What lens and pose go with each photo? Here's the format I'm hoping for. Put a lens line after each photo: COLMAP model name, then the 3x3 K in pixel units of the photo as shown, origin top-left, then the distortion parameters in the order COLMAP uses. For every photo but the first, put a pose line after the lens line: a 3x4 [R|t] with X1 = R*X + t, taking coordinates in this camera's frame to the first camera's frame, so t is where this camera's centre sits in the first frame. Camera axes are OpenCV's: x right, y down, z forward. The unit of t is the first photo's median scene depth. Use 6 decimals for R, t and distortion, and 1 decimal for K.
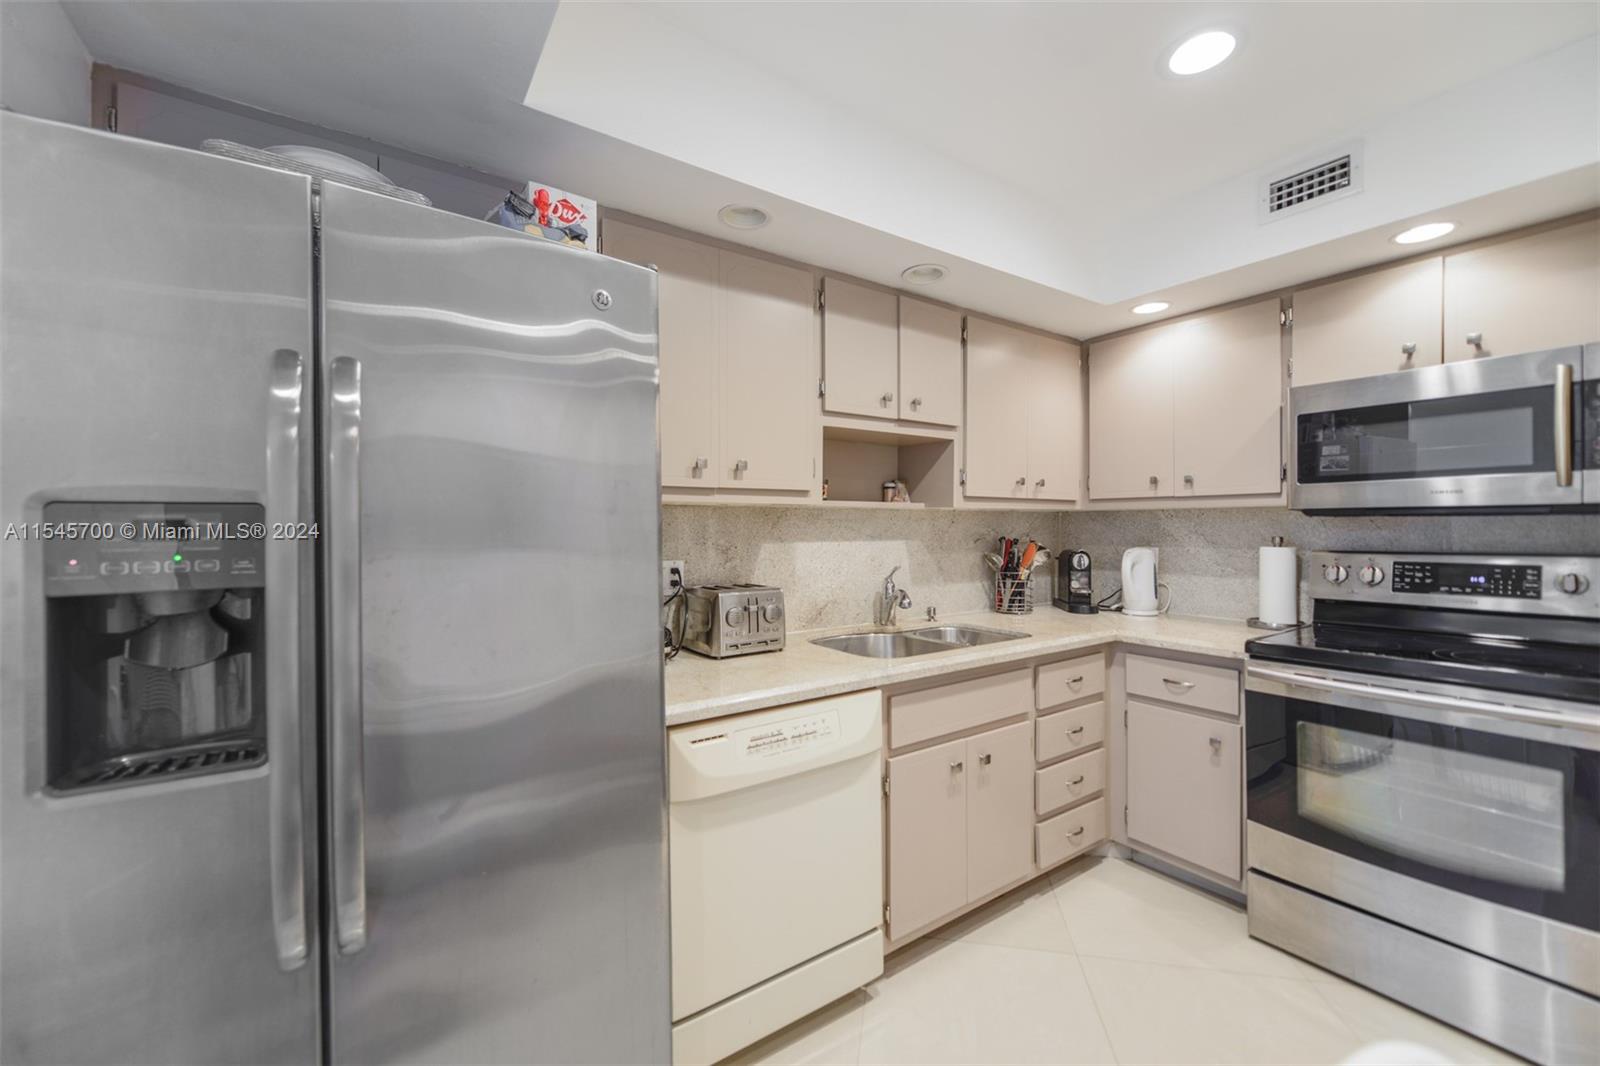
lens RADIAL K [[637.4, 0, 793.6], [0, 637.4, 539.1], [0, 0, 1]] dist [0.001411, -0.000015]
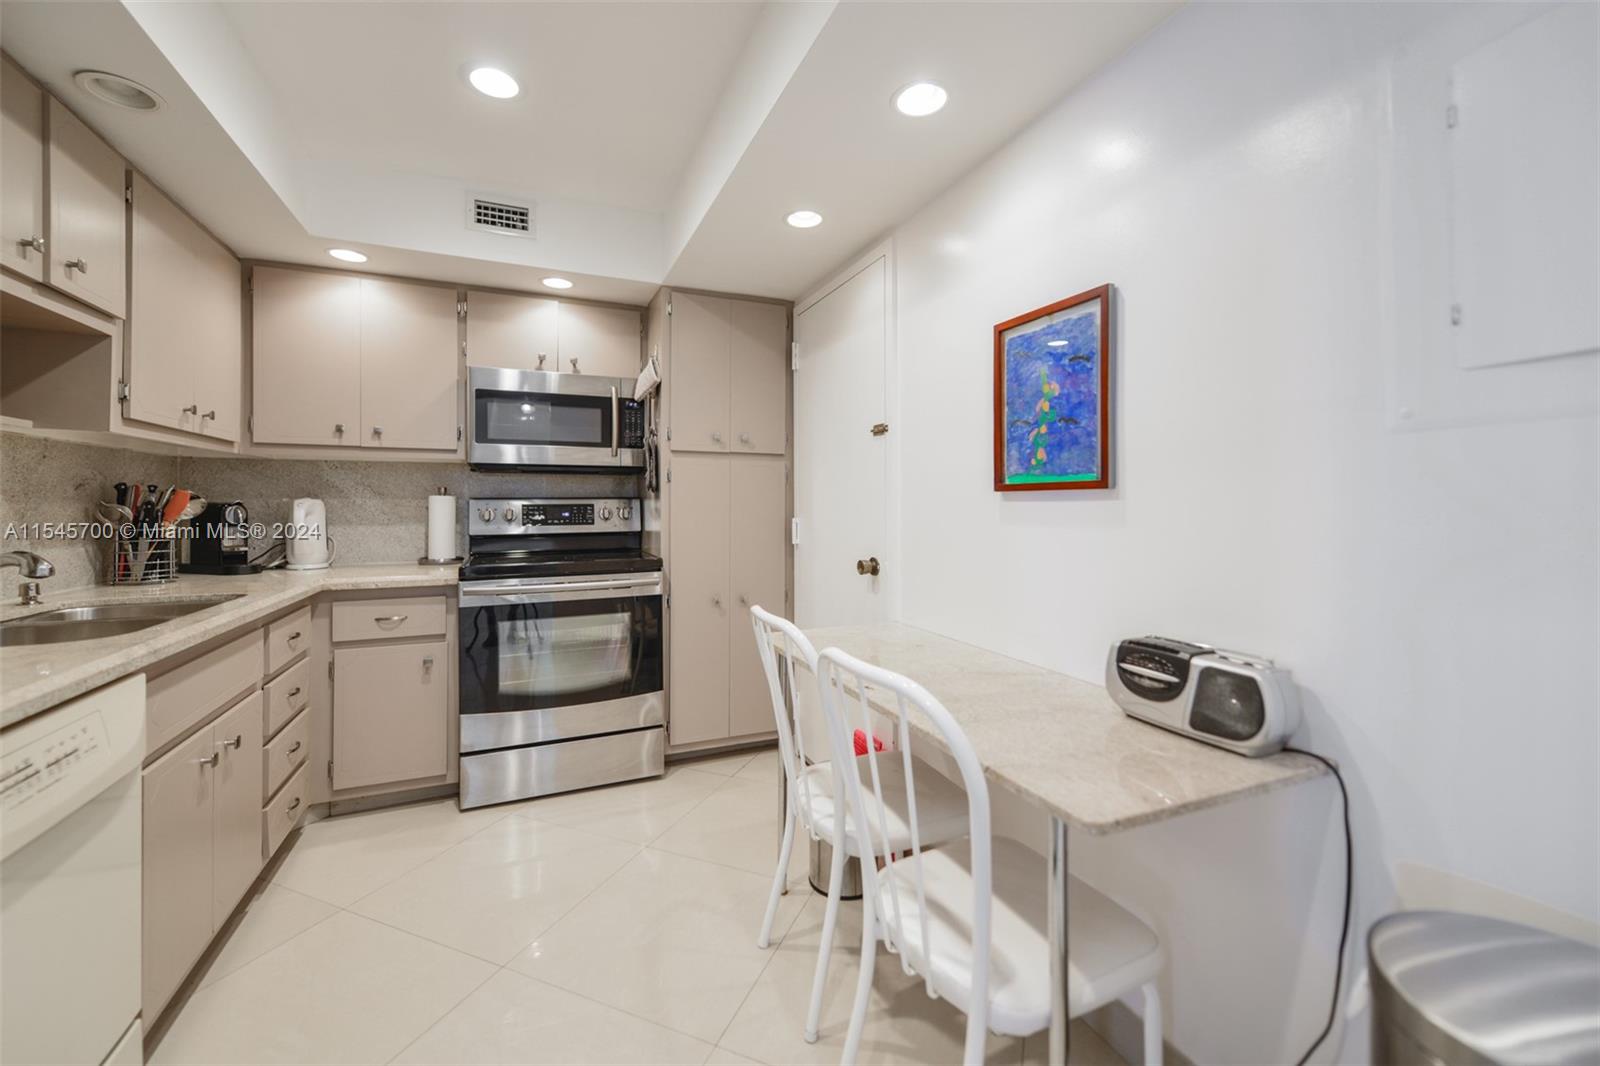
lens RADIAL K [[634.6, 0, 792.5], [0, 634.6, 526.4], [0, 0, 1]] dist [0.008694, -0.003801]
pose [[0.197739, -0.029798, 0.979802, -0.306054], [0.018831, 0.999469, 0.026596, 0.053100], [-0.980074, 0.013192, 0.198195, 0.119159]]
